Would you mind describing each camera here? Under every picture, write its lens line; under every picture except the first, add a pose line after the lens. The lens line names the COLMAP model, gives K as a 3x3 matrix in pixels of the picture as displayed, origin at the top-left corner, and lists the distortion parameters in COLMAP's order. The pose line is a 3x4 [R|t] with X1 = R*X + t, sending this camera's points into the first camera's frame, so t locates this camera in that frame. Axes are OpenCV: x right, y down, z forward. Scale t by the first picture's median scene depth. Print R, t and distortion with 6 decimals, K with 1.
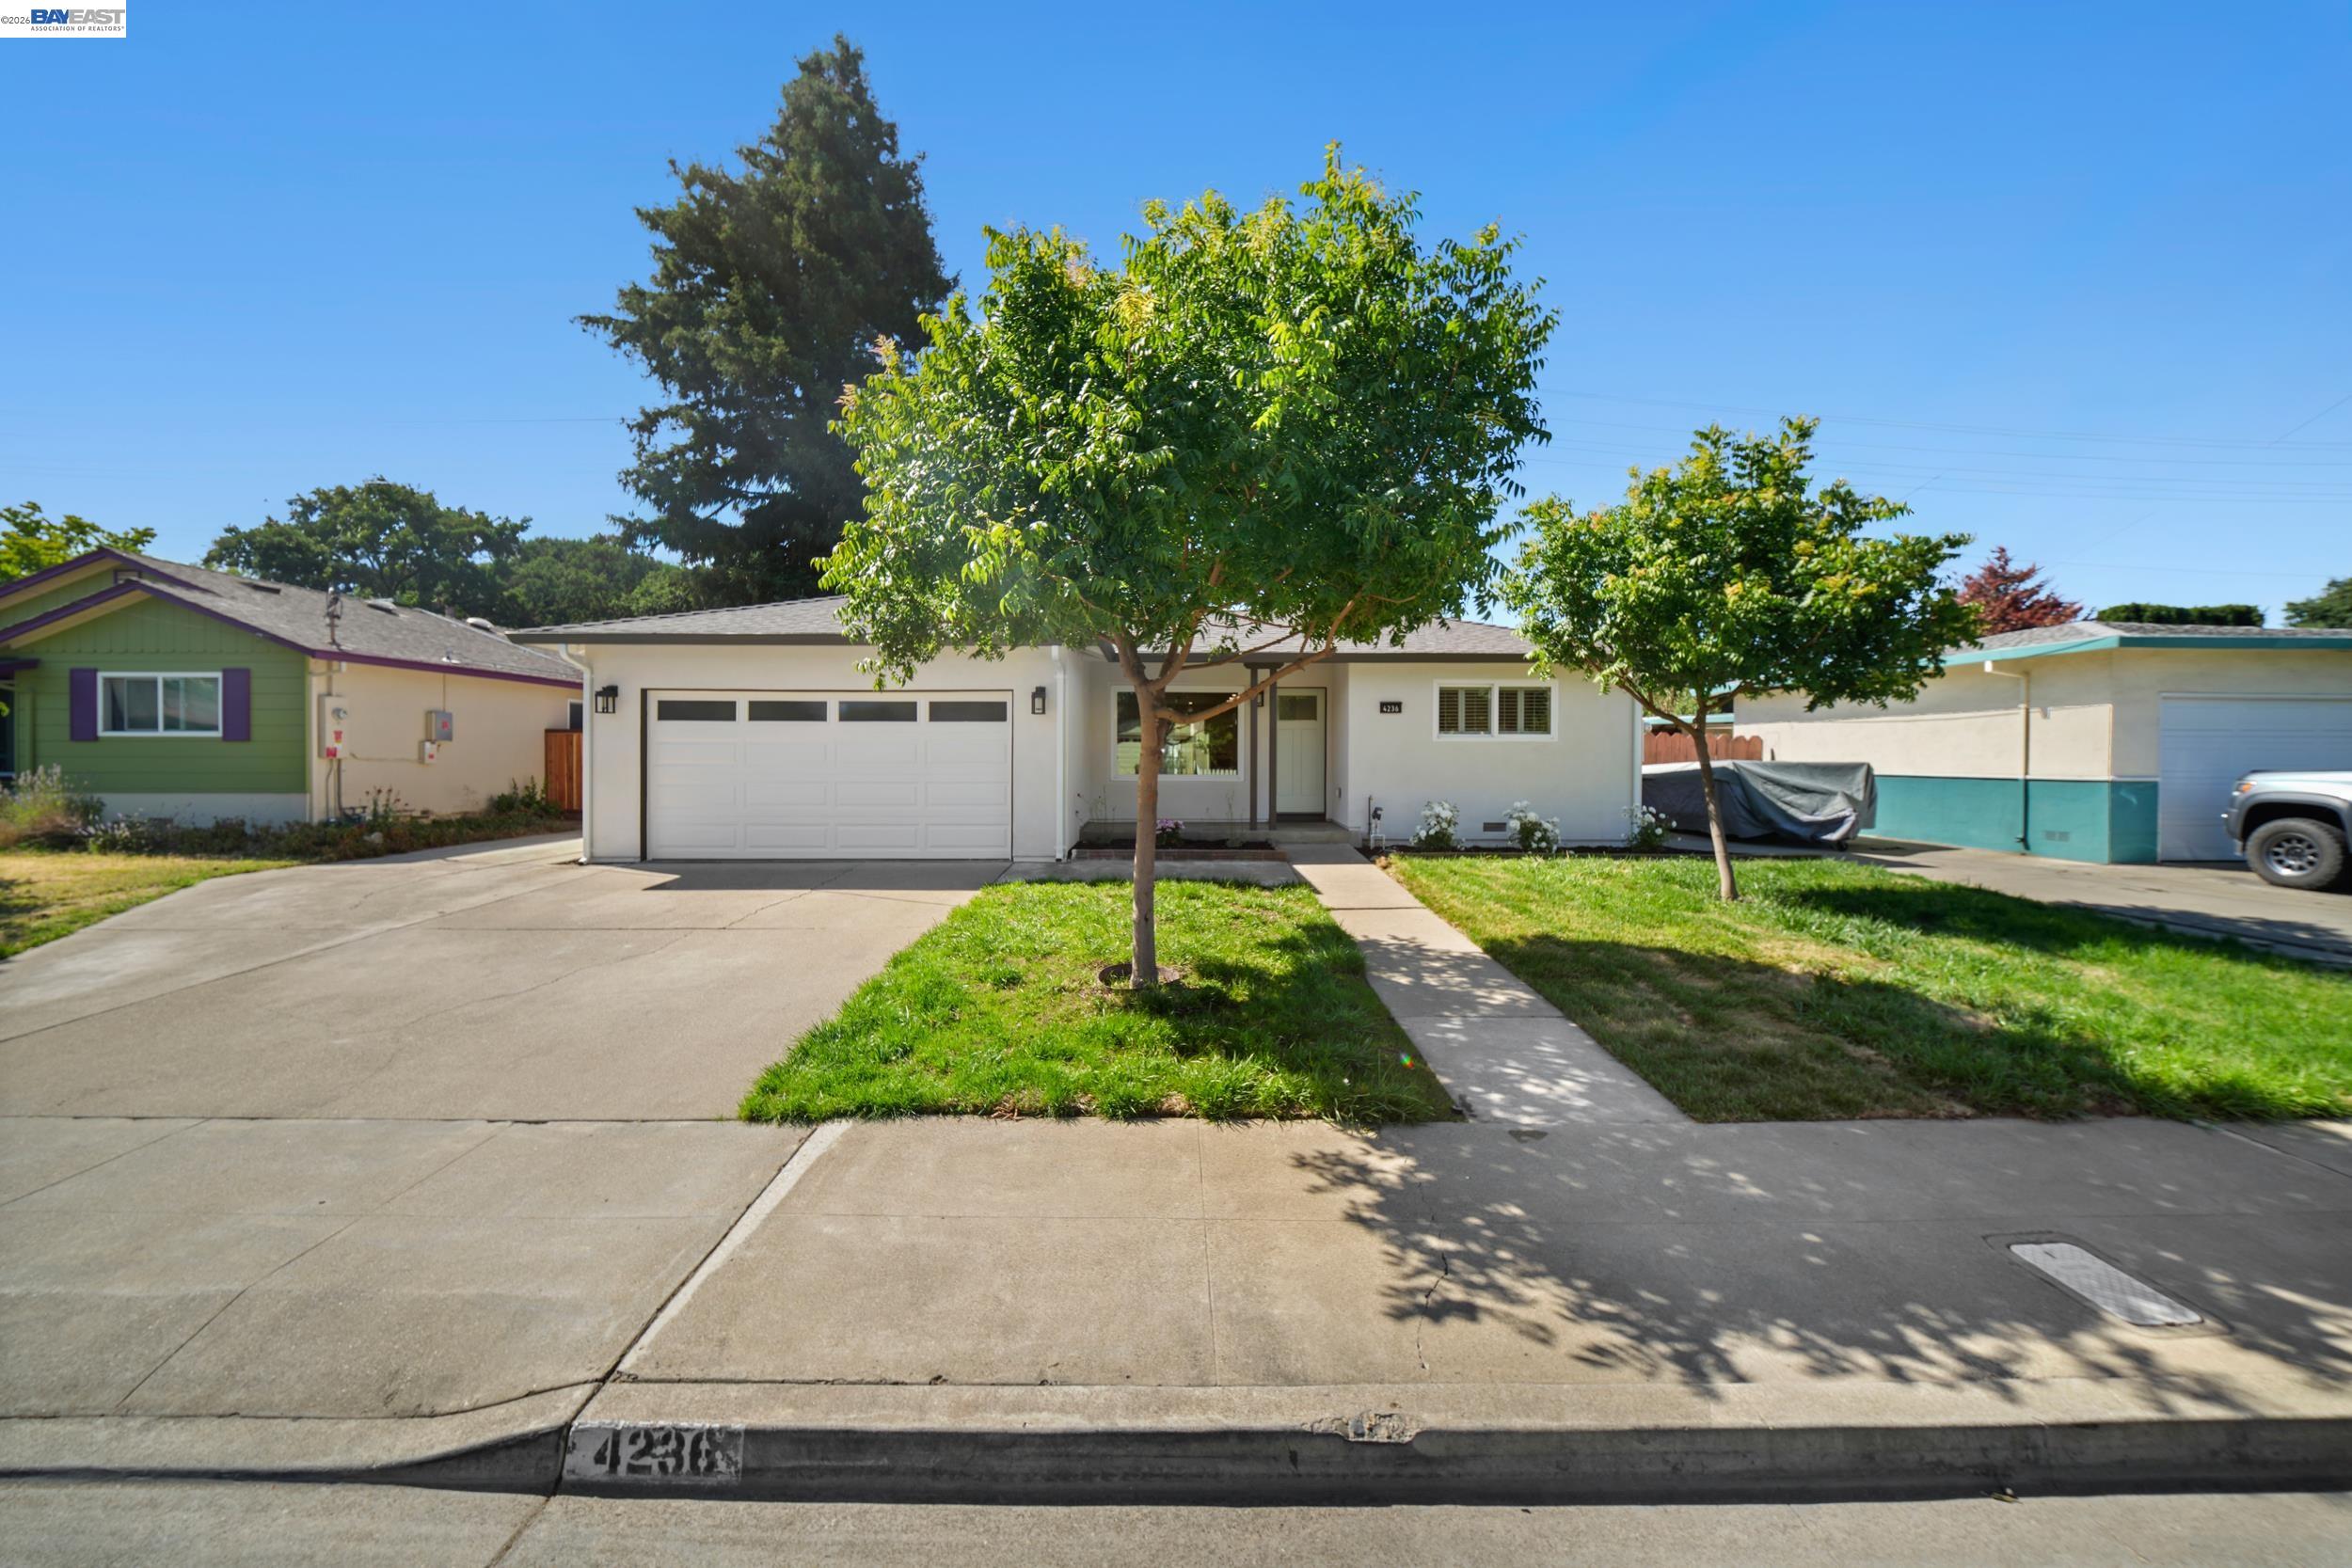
lens RADIAL K [[833.2, 0, 1183.4], [0, 833.2, 762.3], [0, 0, 1]] dist [-0.006966, -0.000277]
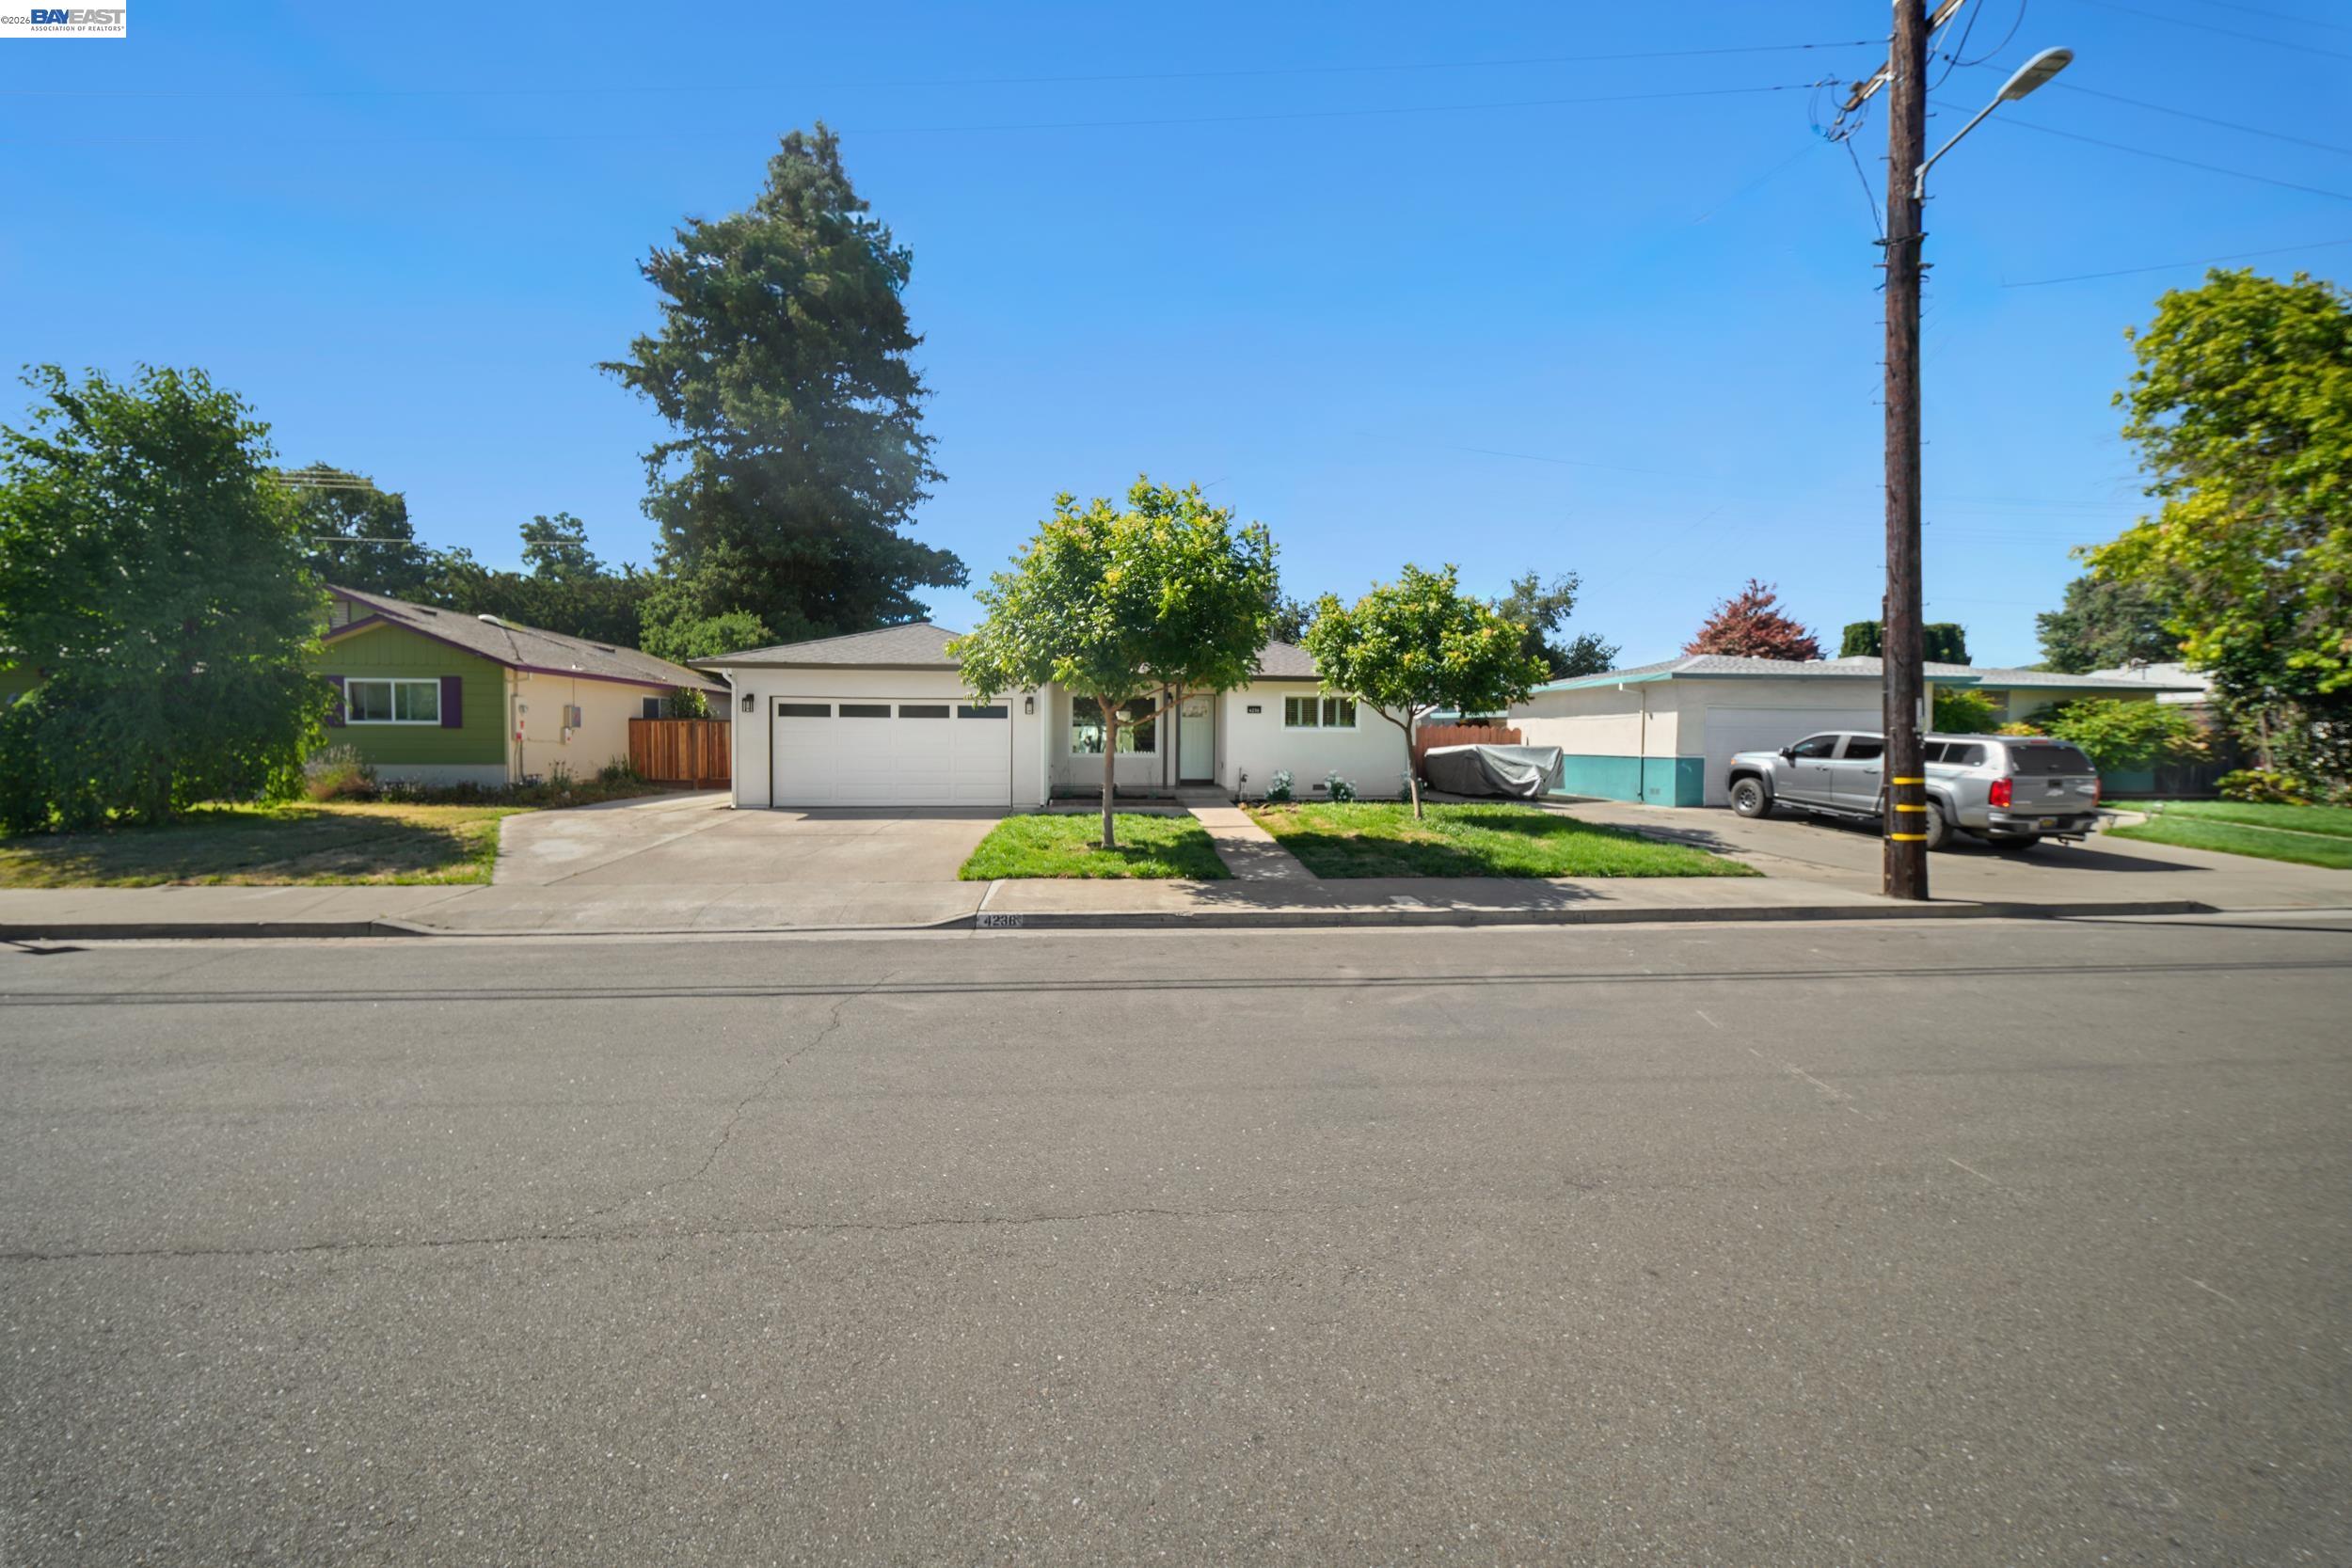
lens RADIAL K [[833.2, 0, 1176.4], [0, 833.2, 762.9], [0, 0, 1]] dist [-0.006966, -0.000277]
pose [[0.996381, 0.001516, 0.084983, -0.025006], [-0.003344, 0.999766, 0.021374, 0.000165], [-0.084931, -0.021581, 0.996153, -0.529549]]
